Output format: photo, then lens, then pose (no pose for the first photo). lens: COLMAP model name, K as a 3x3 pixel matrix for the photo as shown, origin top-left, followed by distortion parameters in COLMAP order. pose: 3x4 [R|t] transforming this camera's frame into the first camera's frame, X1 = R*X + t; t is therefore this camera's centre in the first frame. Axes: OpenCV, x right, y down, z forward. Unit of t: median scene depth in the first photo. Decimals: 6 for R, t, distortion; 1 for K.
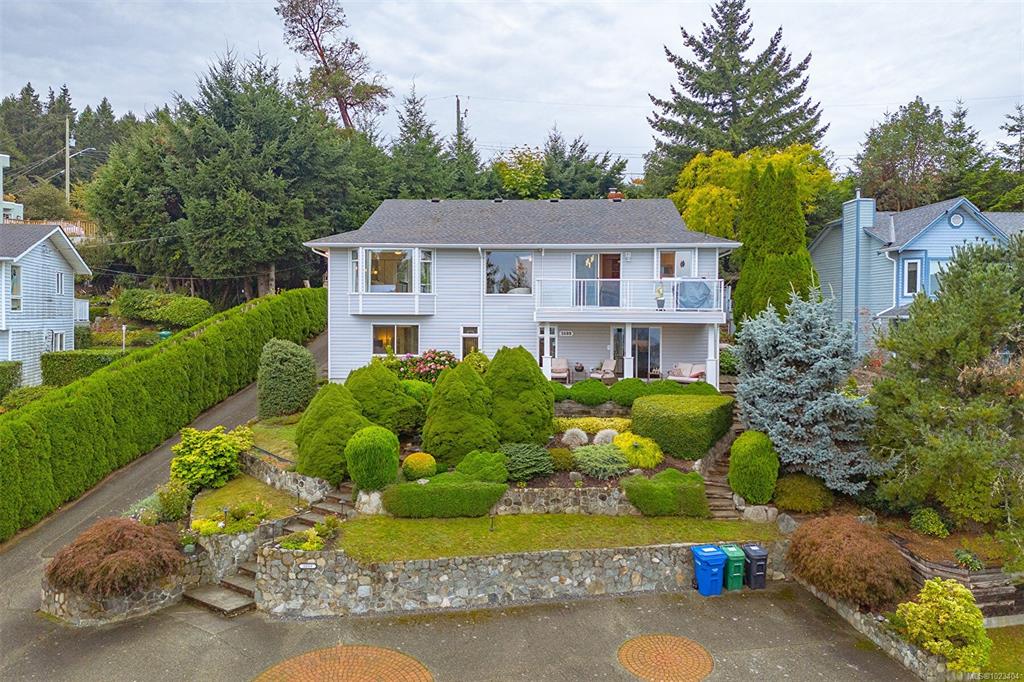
lens RADIAL K [[783.0, 0, 540.6], [0, 783.0, 339.2], [0, 0, 1]] dist [0.049319, -0.004016]
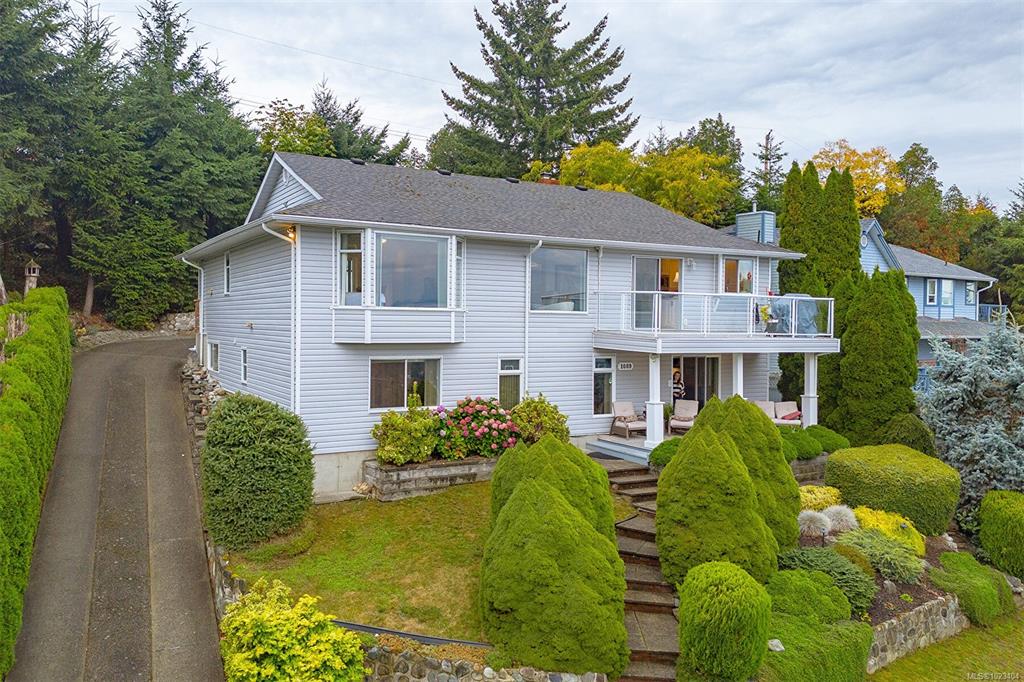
lens RADIAL K [[792.5, 0, 512.0], [0, 792.5, 341.0], [0, 0, 1]] dist [0.037735, -0.003674]
pose [[0.837978, -0.010742, 0.545599, -0.453536], [0.010034, 0.999941, 0.004277, -0.034197], [-0.545612, 0.001891, 0.838036, 0.437237]]
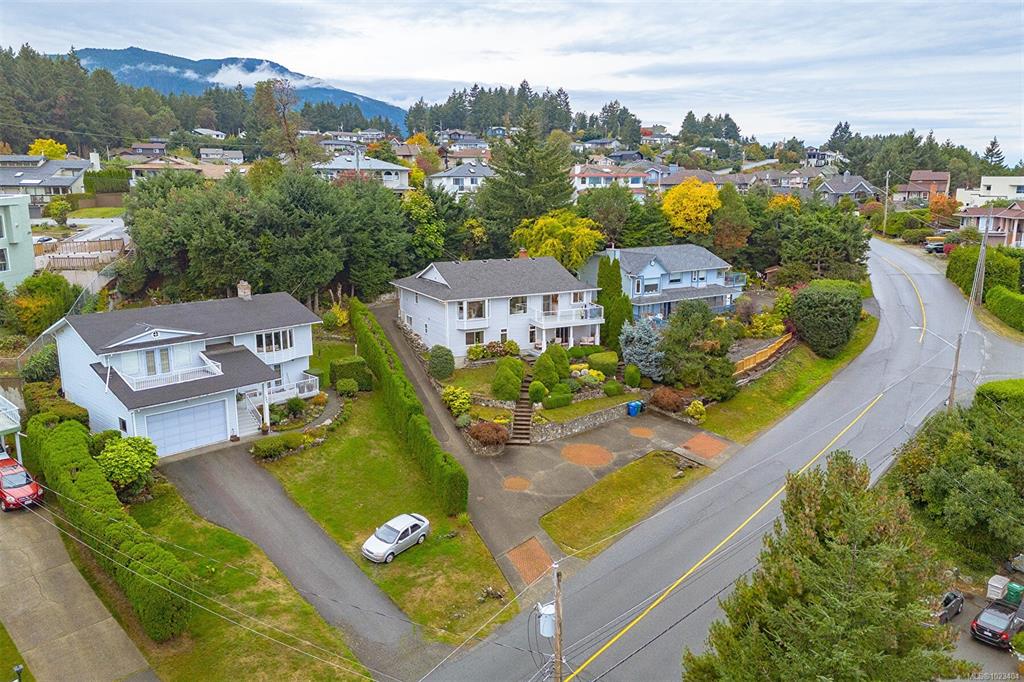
lens RADIAL K [[783.0, 0, 540.6], [0, 783.0, 339.2], [0, 0, 1]] dist [0.049319, -0.004016]
pose [[0.851372, -0.112829, 0.512284, -1.210505], [0.020166, 0.982912, 0.182969, -0.418689], [-0.524174, -0.145444, 0.839099, -1.050648]]
